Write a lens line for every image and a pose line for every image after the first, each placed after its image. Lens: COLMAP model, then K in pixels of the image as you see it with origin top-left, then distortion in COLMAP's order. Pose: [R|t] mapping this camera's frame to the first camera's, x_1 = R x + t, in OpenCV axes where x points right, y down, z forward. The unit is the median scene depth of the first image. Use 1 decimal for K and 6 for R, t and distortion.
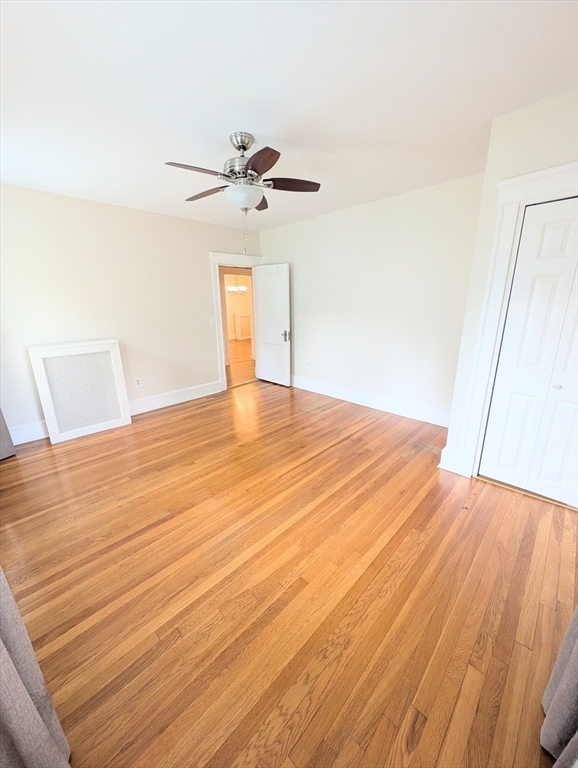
lens RADIAL K [[288.7, 0, 288.0], [0, 288.7, 380.4], [0, 0, 1]] dist [0.009915, -0.003117]
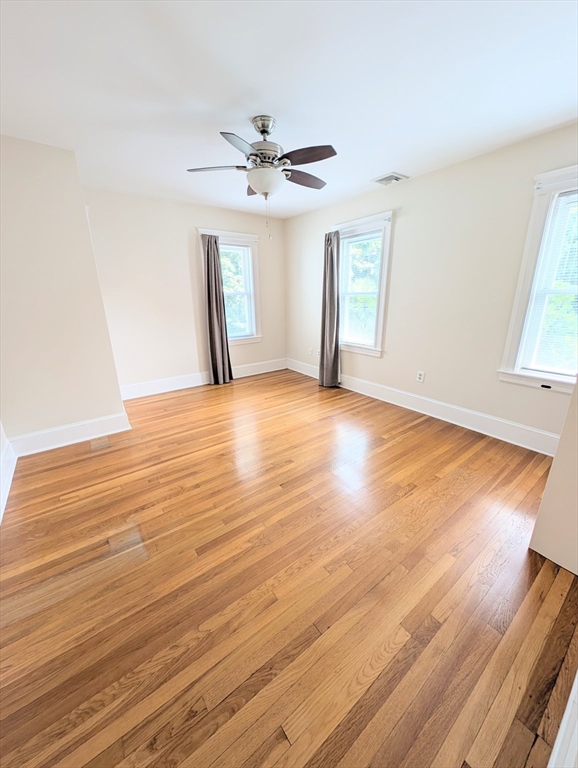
lens RADIAL K [[288.7, 0, 288.0], [0, 288.7, 380.4], [0, 0, 1]] dist [0.009915, -0.003117]
pose [[-0.988123, -0.019505, 0.152421, -0.305708], [0.064587, 0.847321, 0.527139, -0.454518], [-0.139431, 0.530723, -0.835997, 1.721961]]
